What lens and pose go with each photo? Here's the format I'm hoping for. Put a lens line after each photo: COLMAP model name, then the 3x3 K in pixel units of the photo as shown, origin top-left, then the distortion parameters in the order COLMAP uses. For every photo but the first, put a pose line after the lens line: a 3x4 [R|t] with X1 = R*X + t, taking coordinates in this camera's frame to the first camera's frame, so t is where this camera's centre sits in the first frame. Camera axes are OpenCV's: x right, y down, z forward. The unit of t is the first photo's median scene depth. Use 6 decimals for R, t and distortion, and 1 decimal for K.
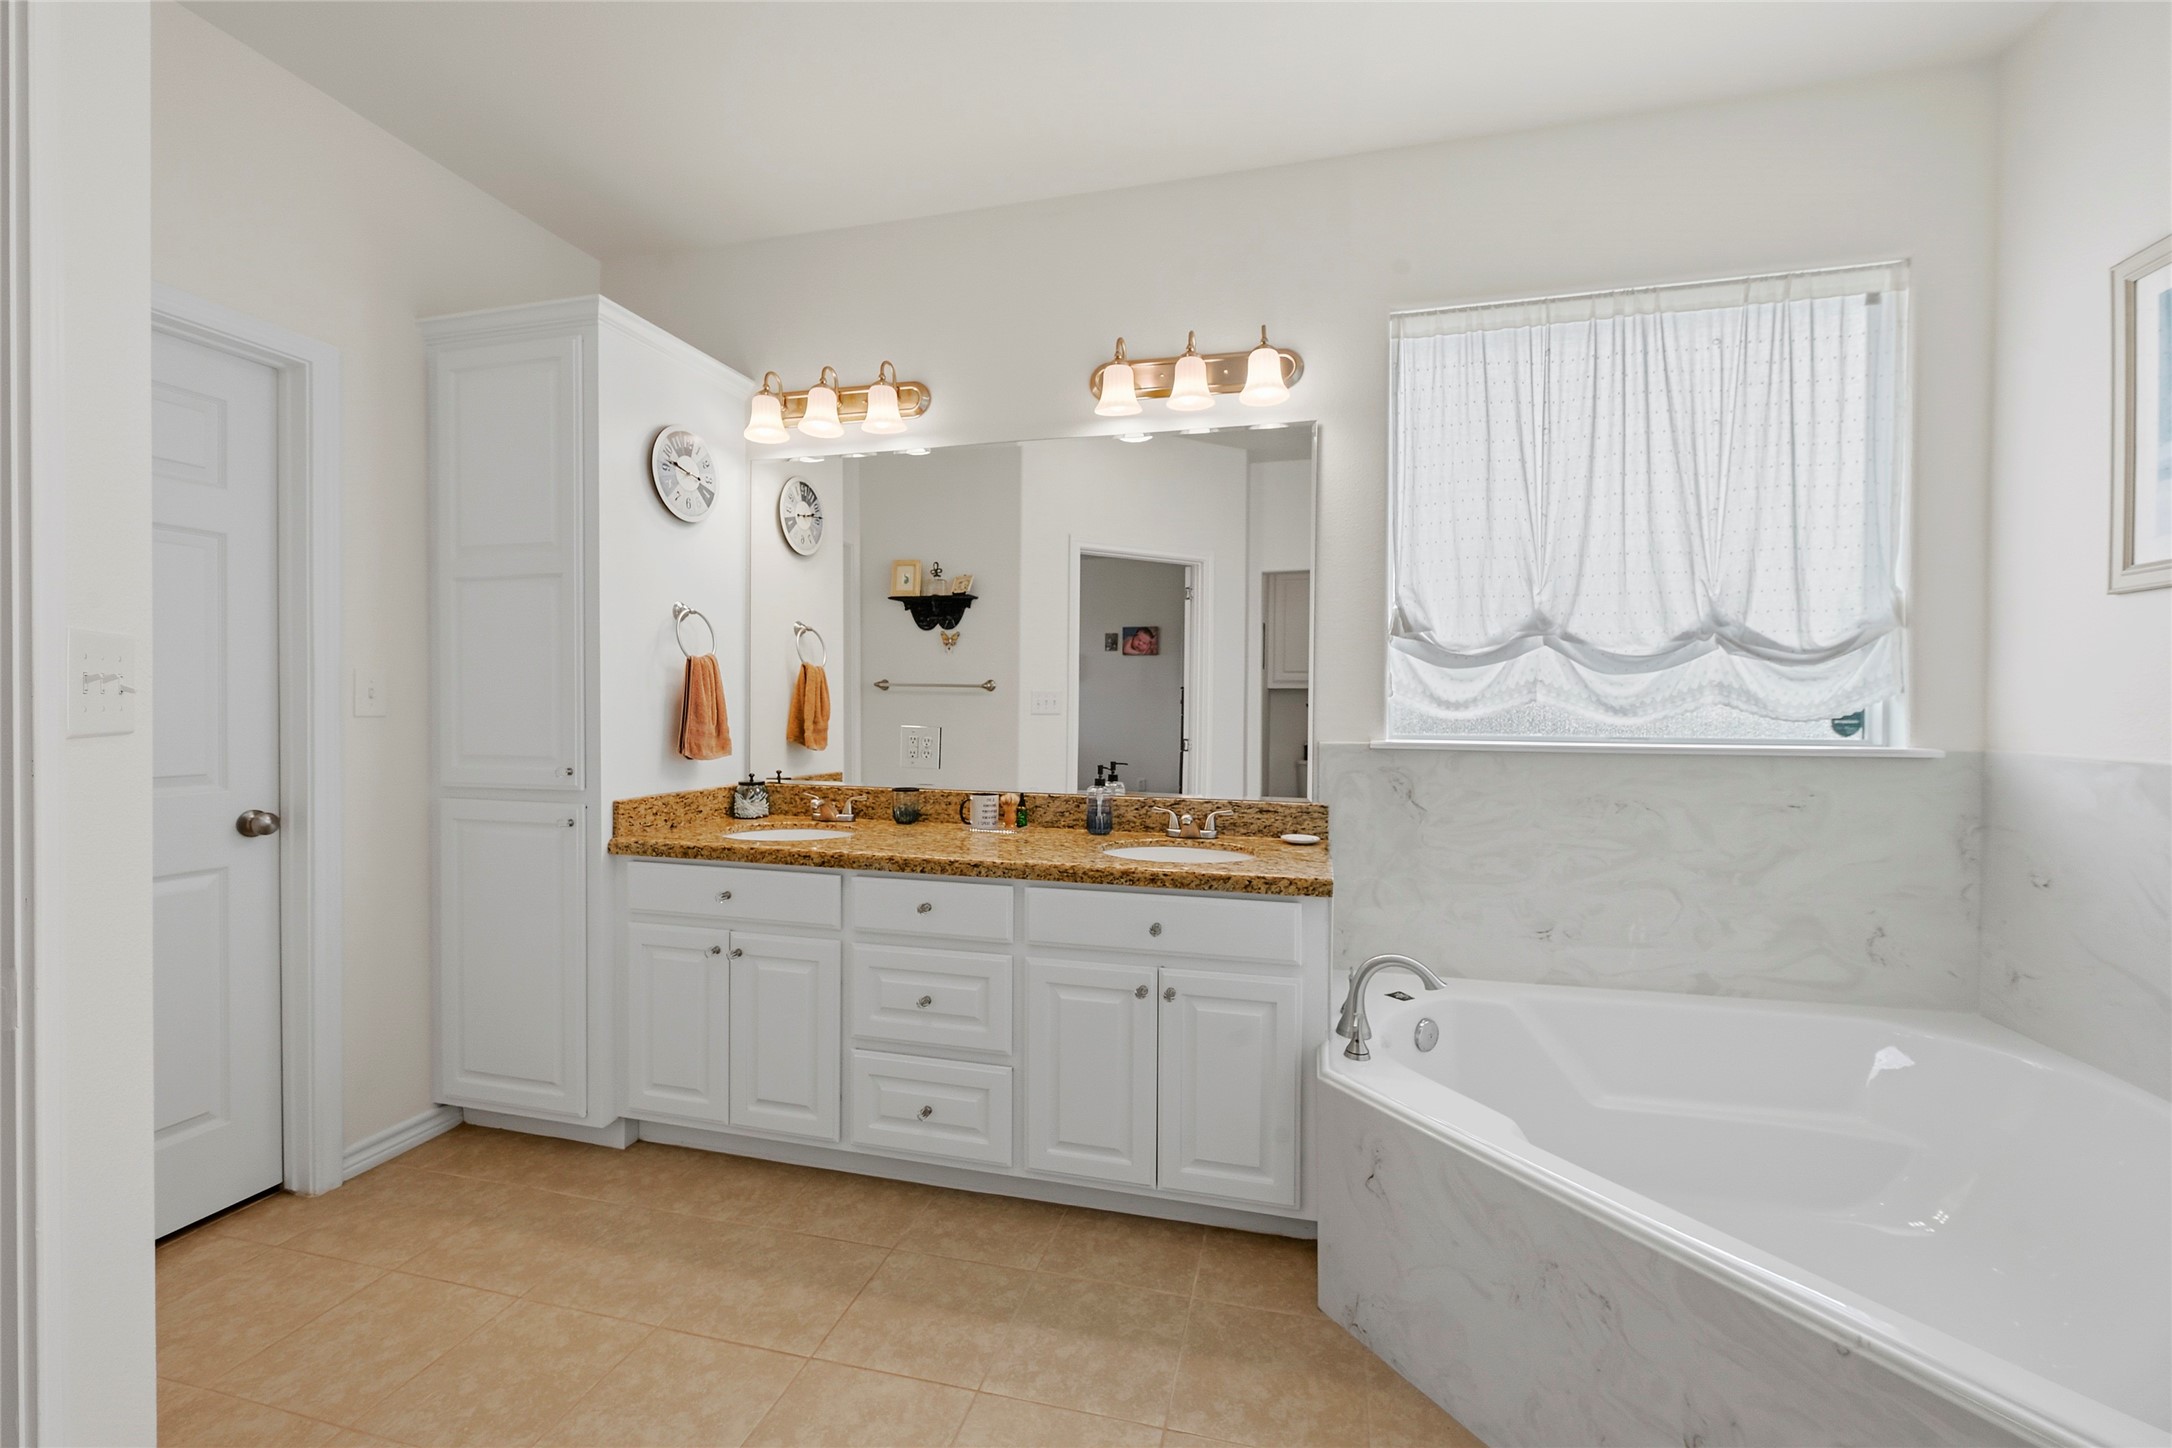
lens RADIAL K [[876.6, 0, 1095.2], [0, 876.6, 709.1], [0, 0, 1]] dist [-0.000515, 0.000048]
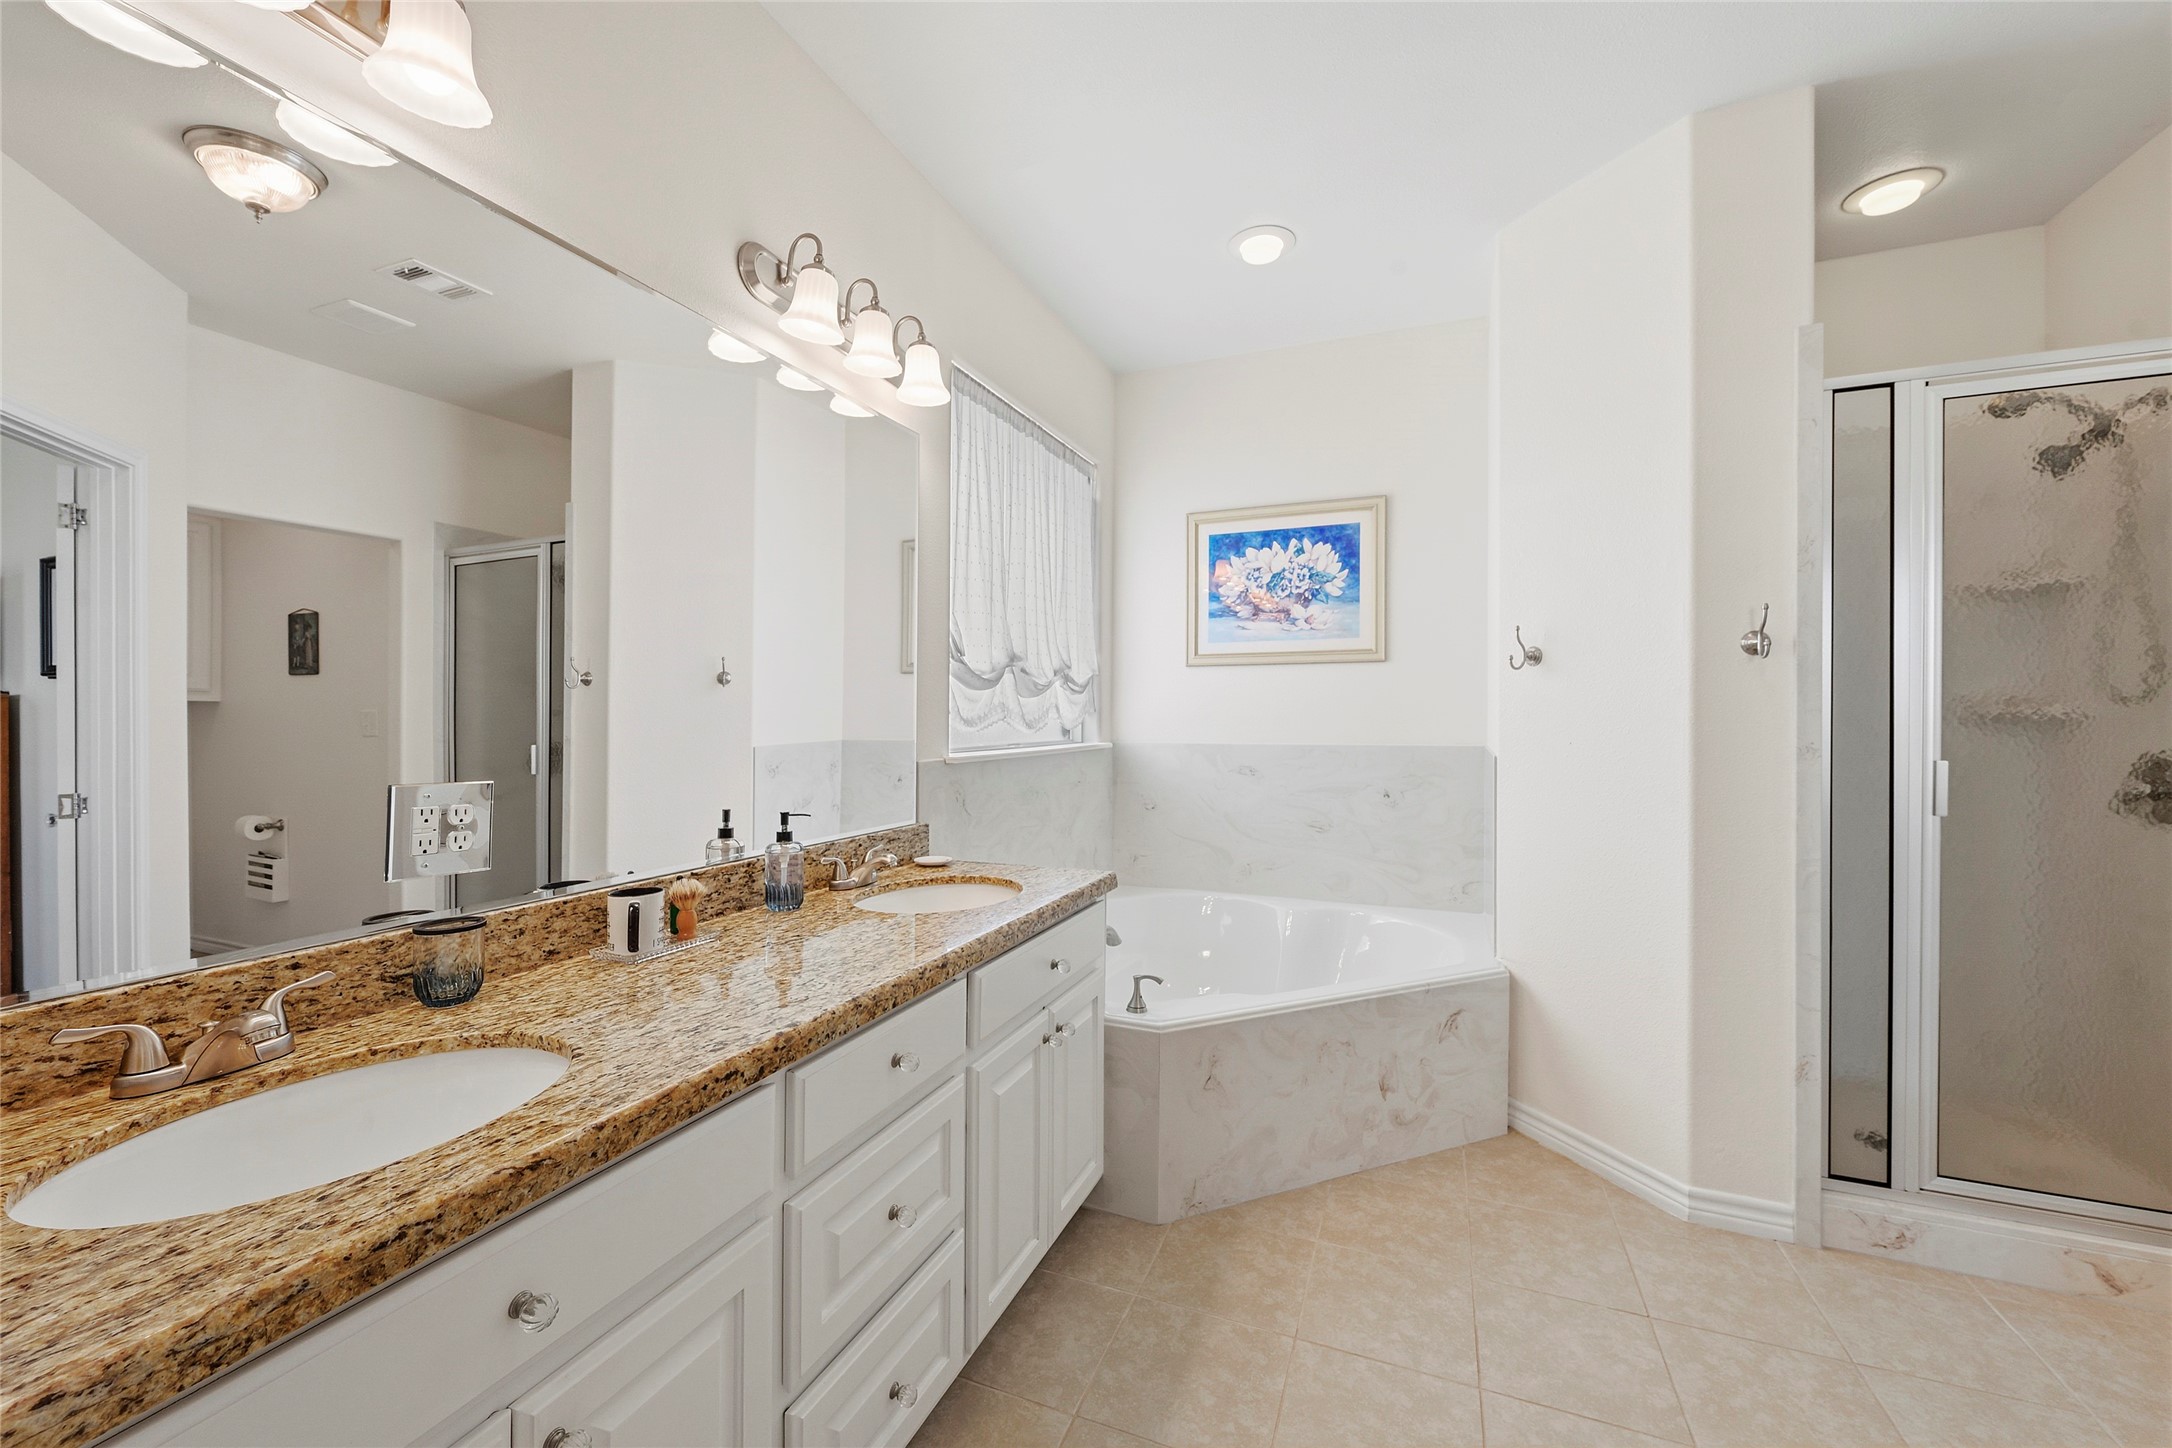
lens RADIAL K [[850.1, 0, 1092.6], [0, 850.1, 726.1], [0, 0, 1]] dist [0.000651, 0.000056]
pose [[0.130981, -0.016146, 0.991253, -0.735518], [0.008619, 0.999848, 0.015148, -0.015515], [-0.991347, 0.006560, 0.131100, 0.760356]]
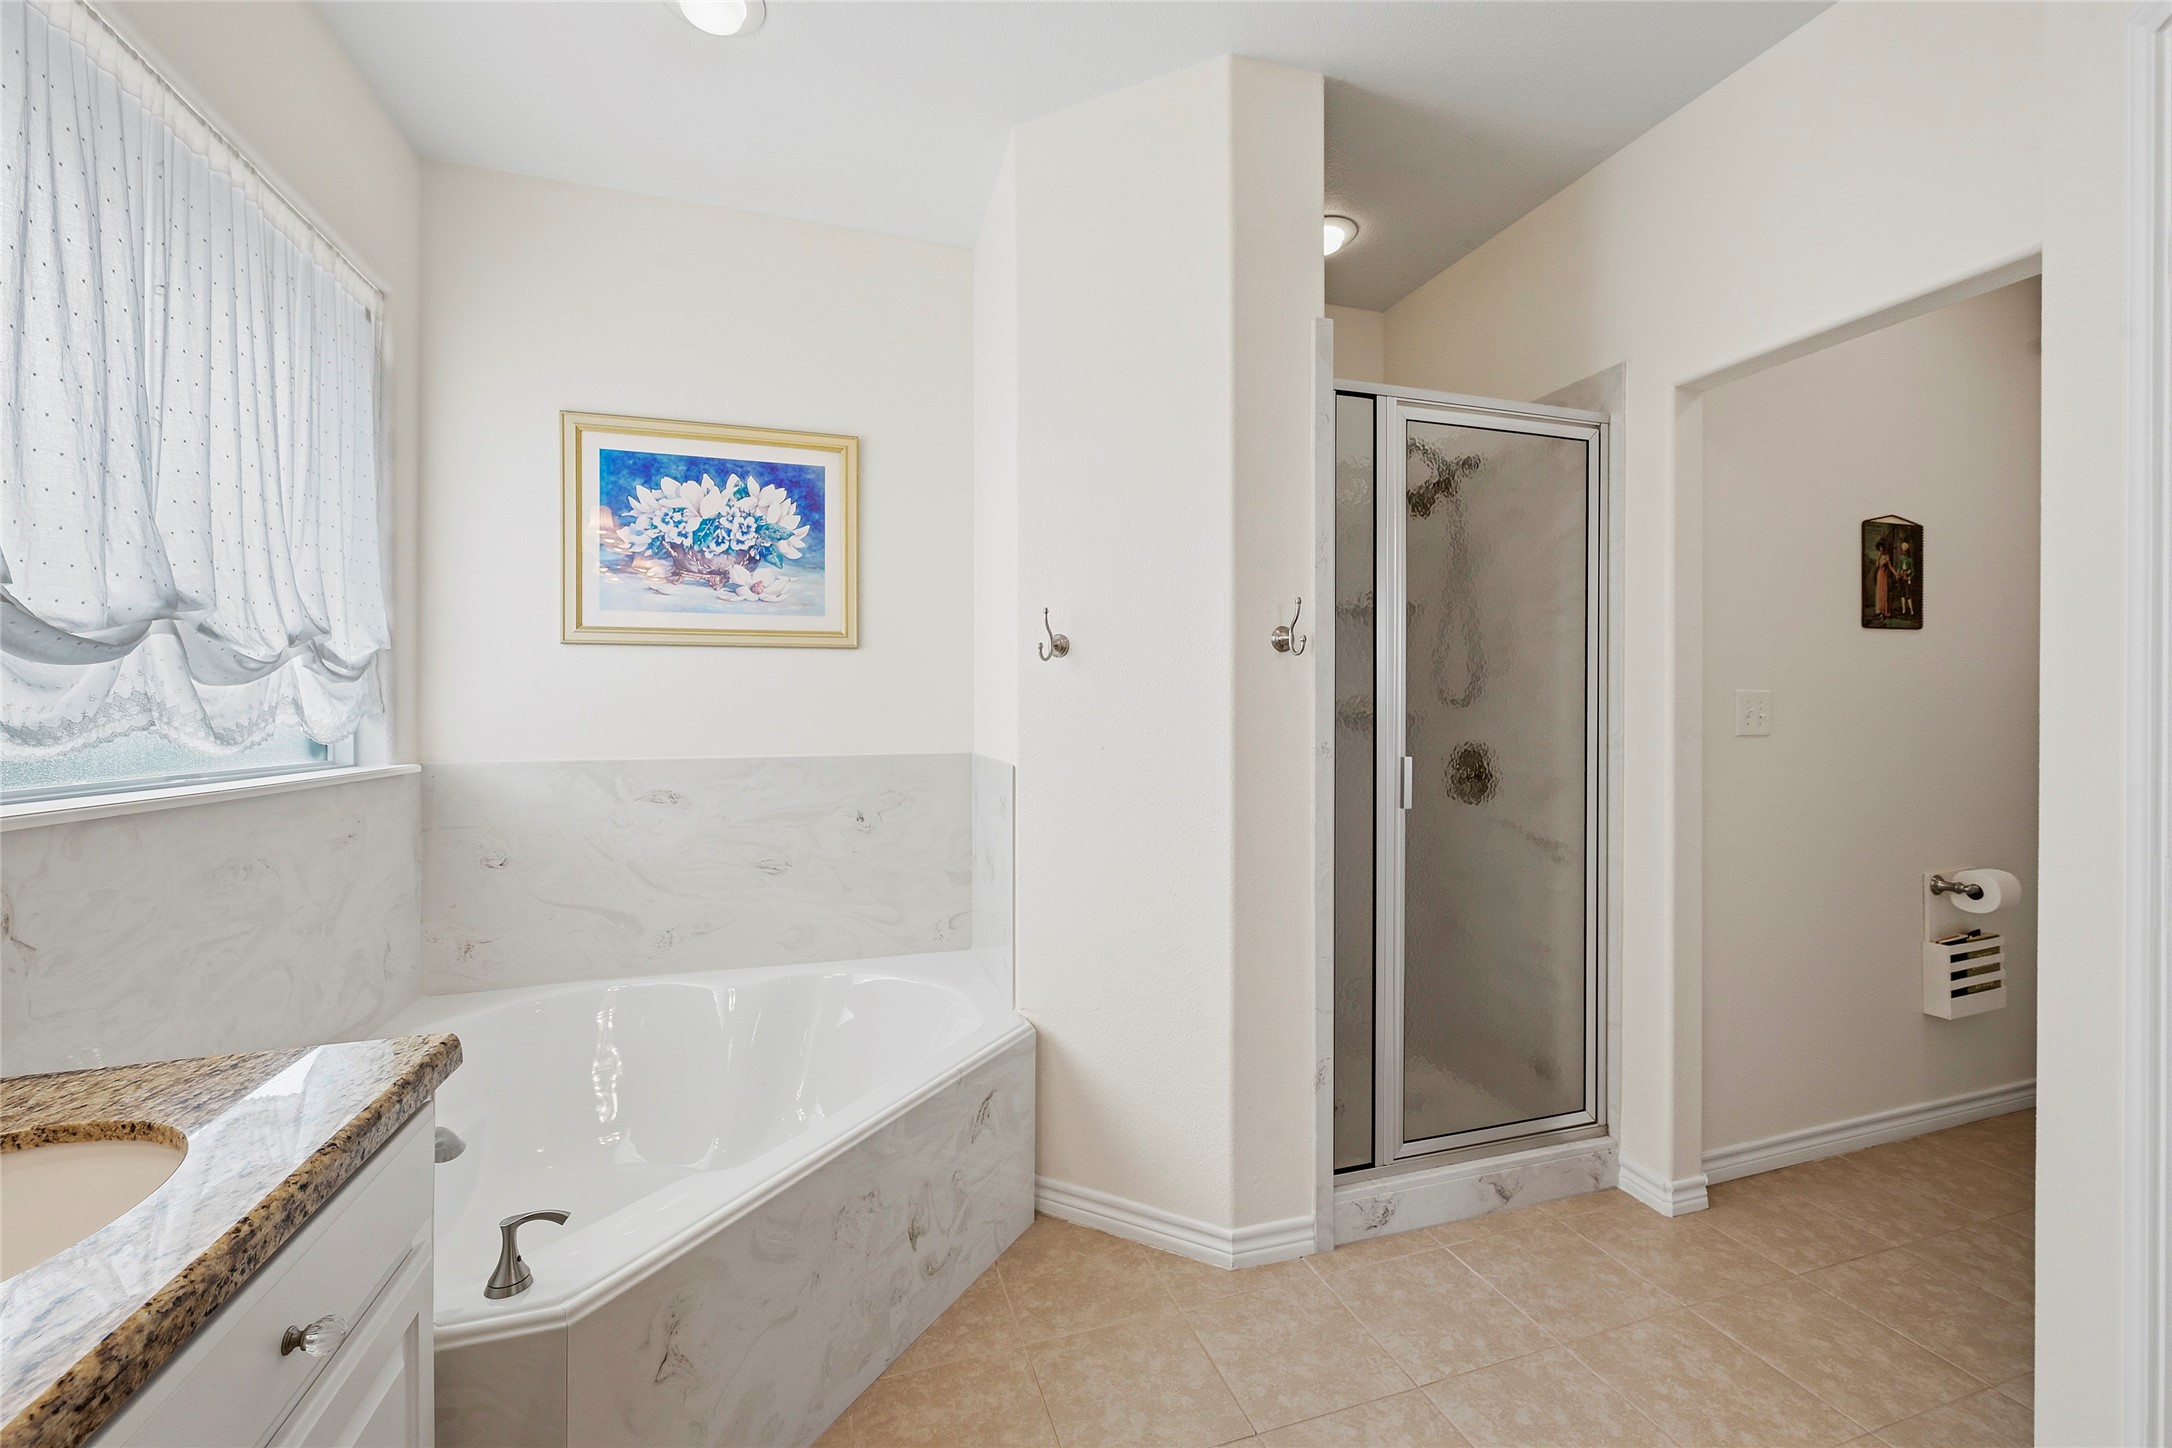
lens RADIAL K [[868.6, 0, 1083.4], [0, 868.6, 721.4], [0, 0, 1]] dist [-0.001578, 0.000214]
pose [[-0.533868, -0.006354, 0.845544, -0.376417], [0.008992, 0.999873, 0.013191, -0.014310], [-0.845520, 0.014645, -0.533743, 0.823083]]
